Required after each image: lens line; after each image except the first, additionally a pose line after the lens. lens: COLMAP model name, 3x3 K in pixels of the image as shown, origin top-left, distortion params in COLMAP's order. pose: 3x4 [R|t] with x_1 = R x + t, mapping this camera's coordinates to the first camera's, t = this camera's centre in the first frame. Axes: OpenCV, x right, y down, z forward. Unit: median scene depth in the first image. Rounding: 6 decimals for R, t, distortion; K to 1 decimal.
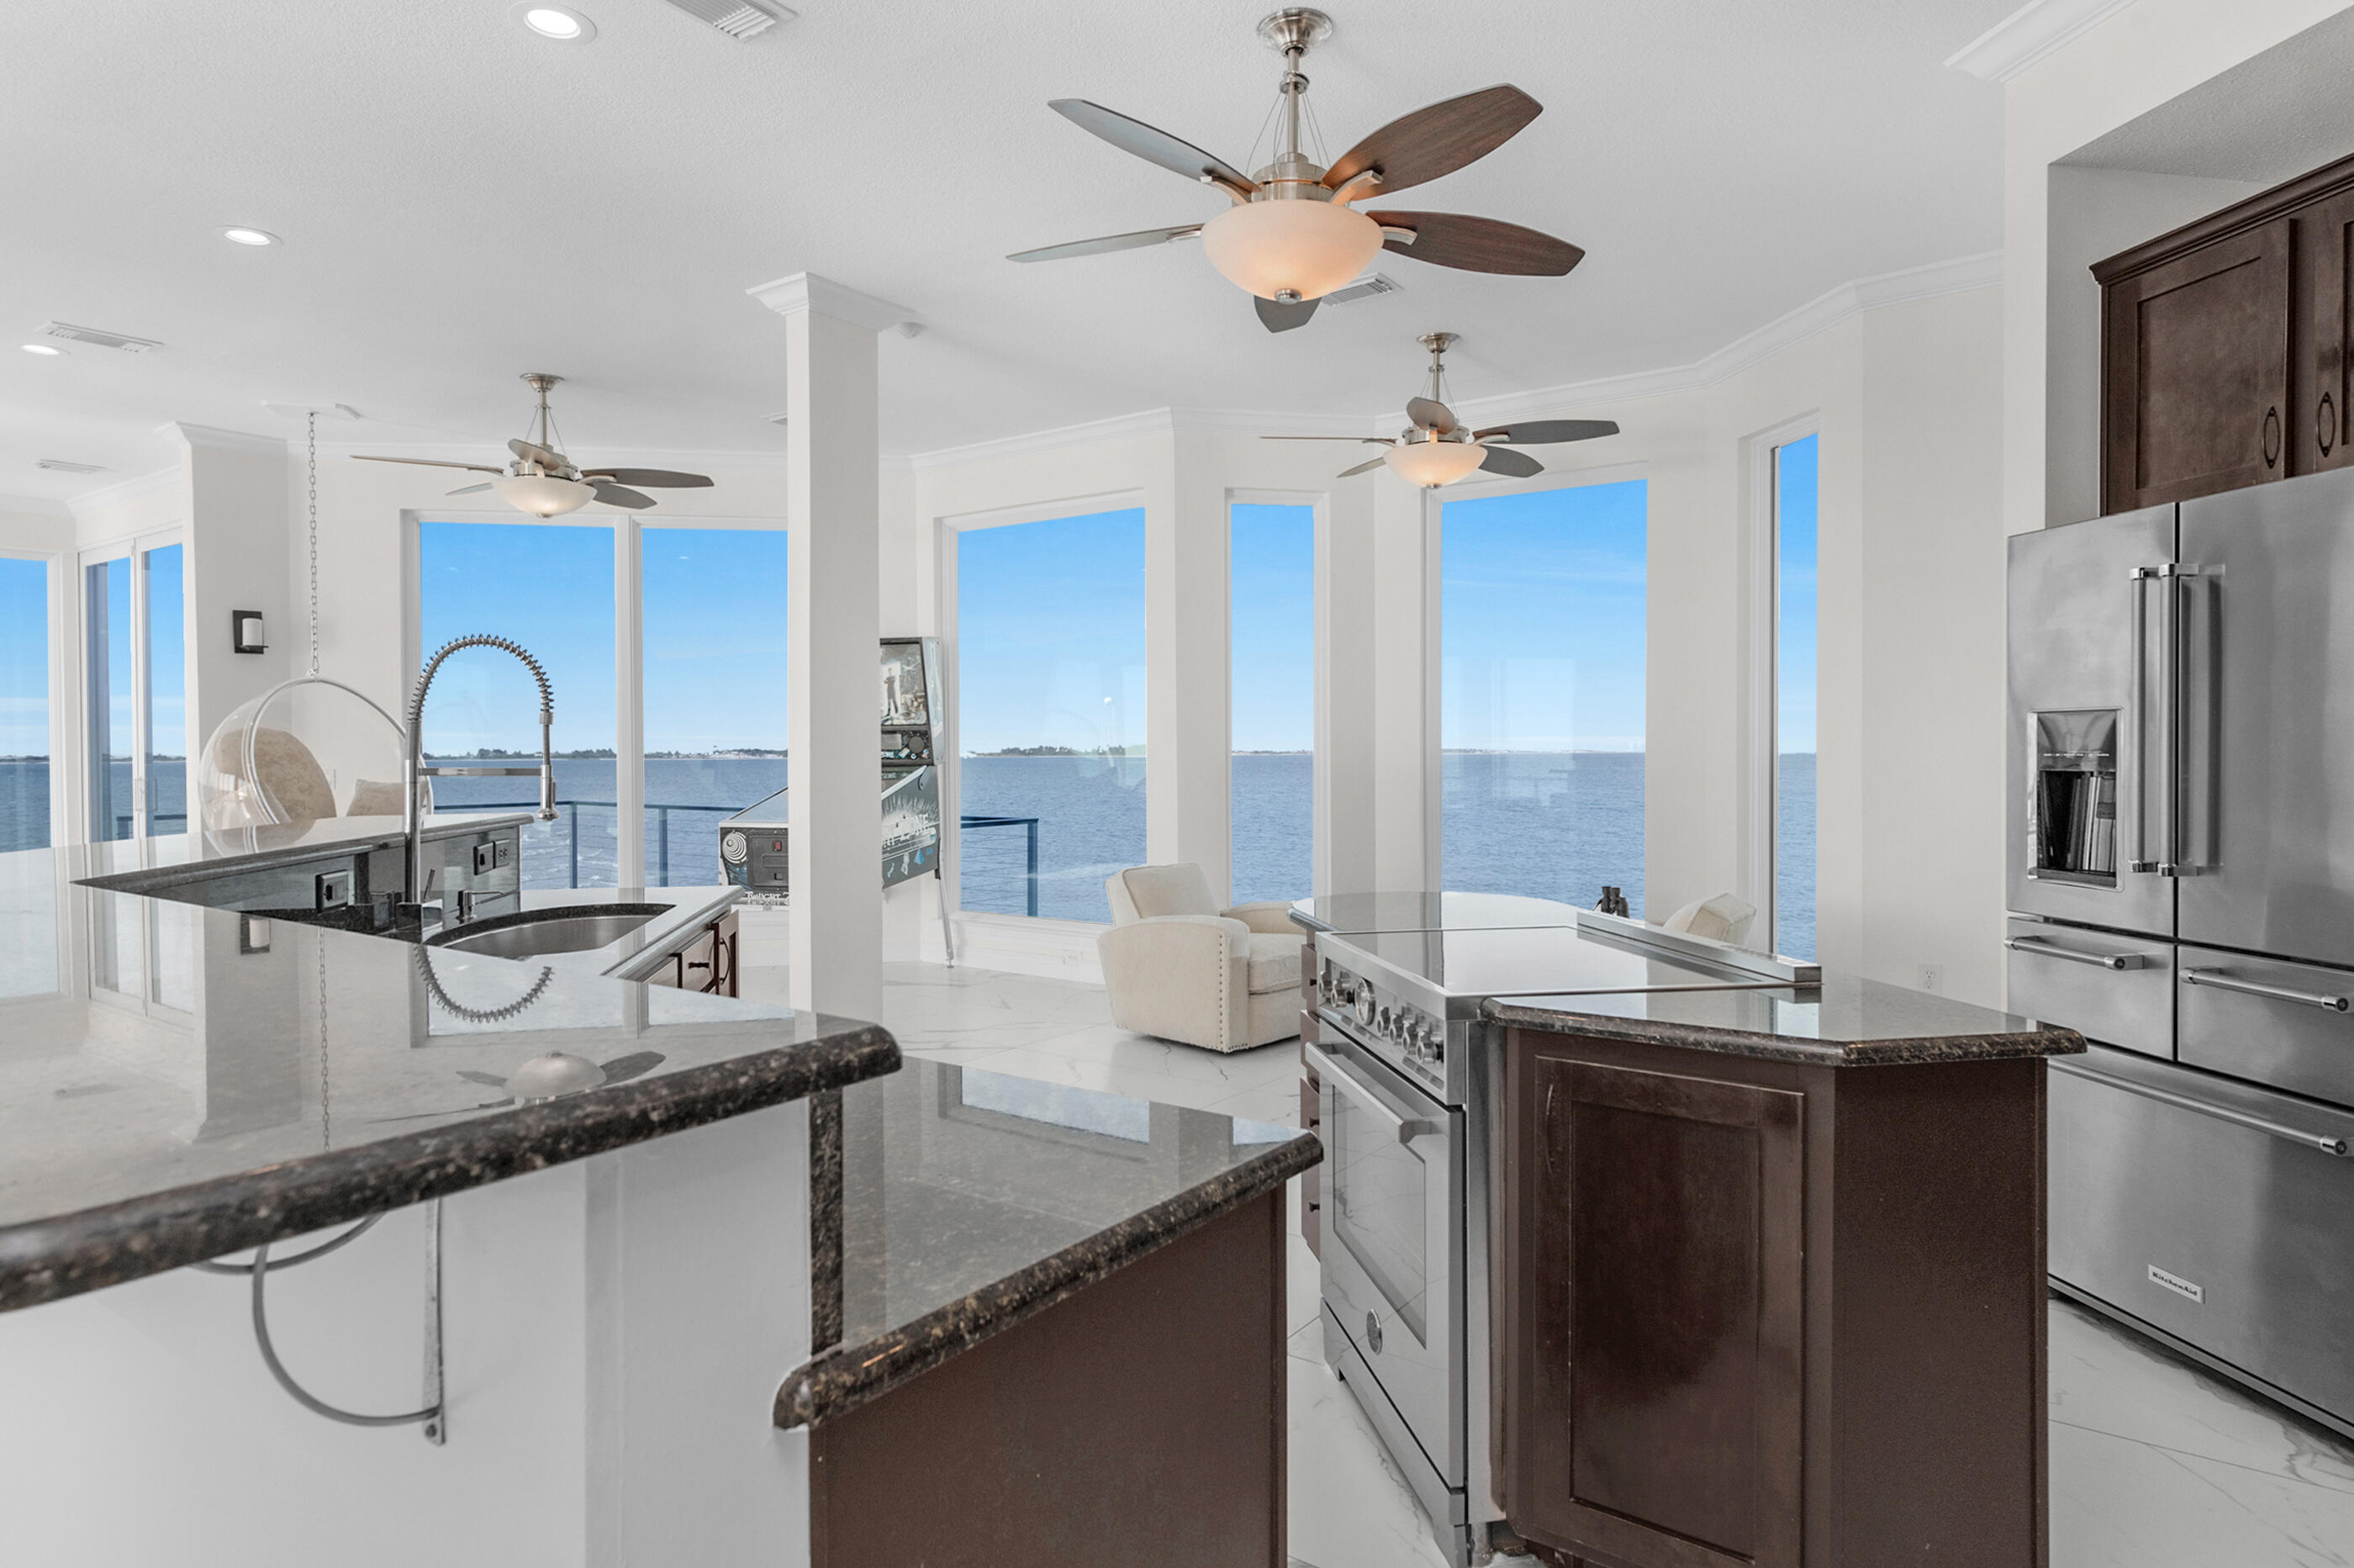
lens RADIAL K [[1320.4, 0, 1184.7], [0, 1320.4, 773.5], [0, 0, 1]] dist [0.009266, -0.004253]
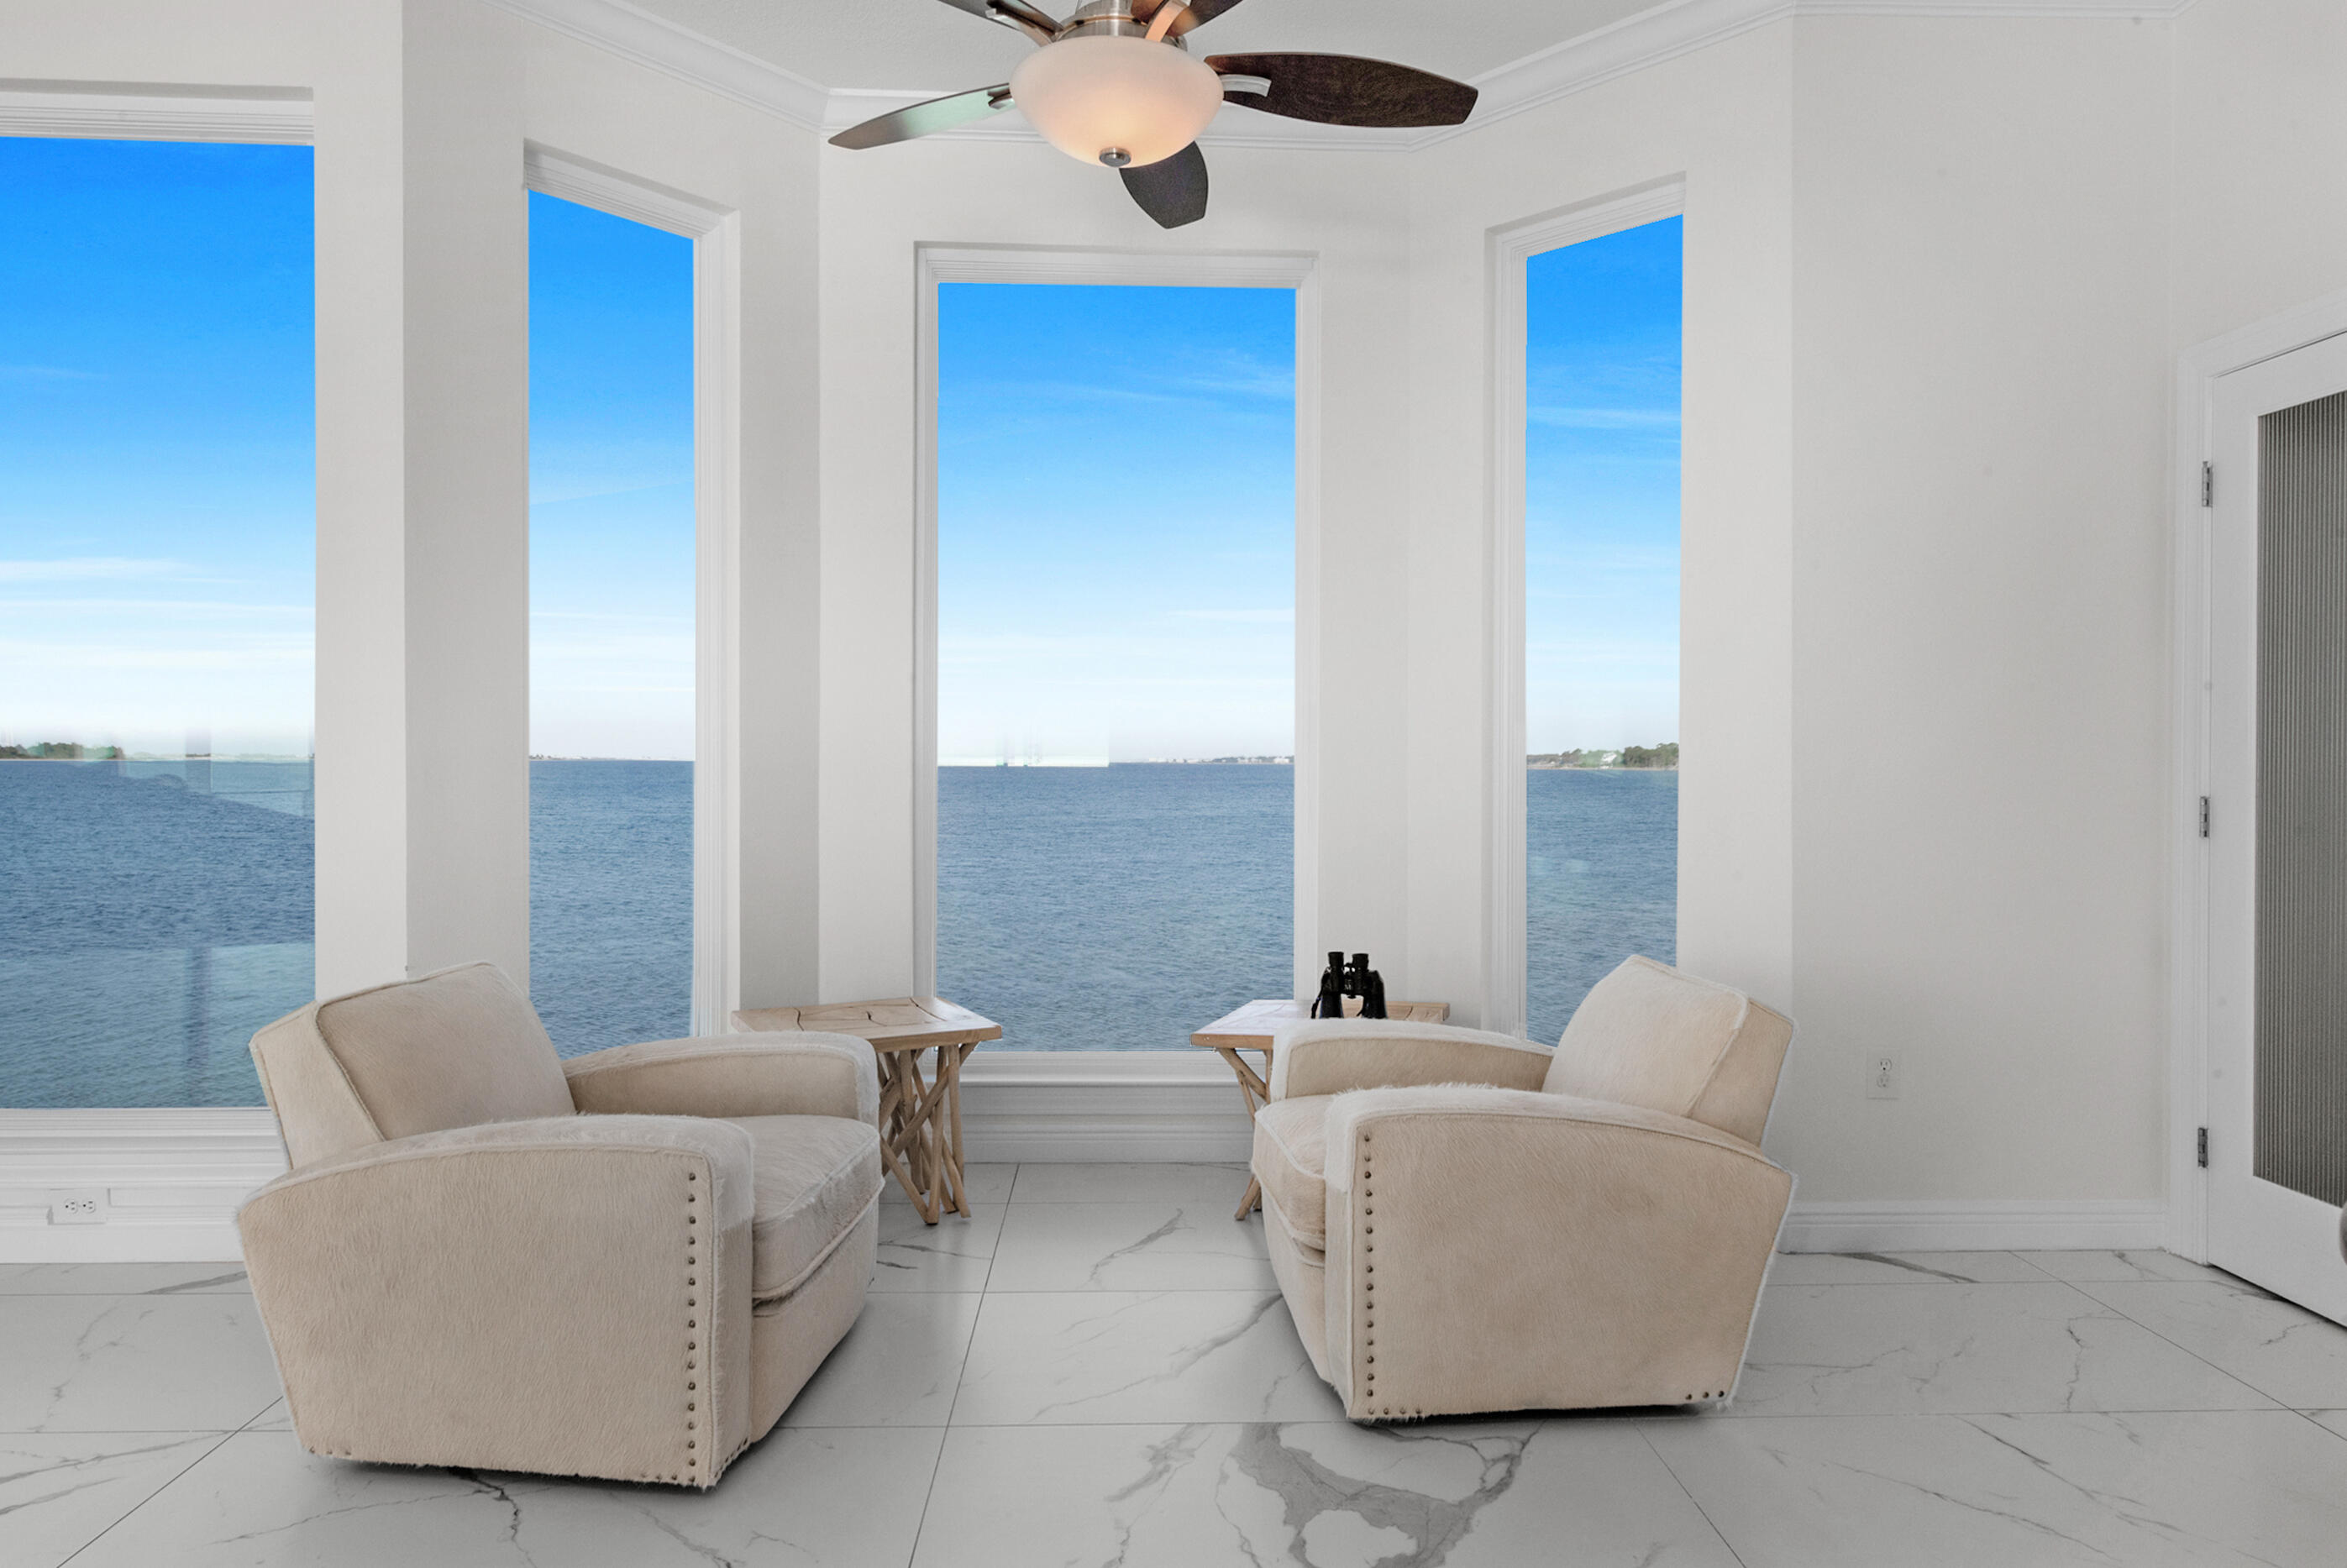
lens RADIAL K [[1297.2, 0, 1123.2], [0, 1297.2, 779.1], [0, 0, 1]] dist [0.000121, -0.000344]
pose [[0.791887, 0.002105, 0.610664, -0.089145], [0.002916, 0.999970, -0.007229, 0.012698], [-0.610660, 0.007505, 0.791857, 0.567853]]
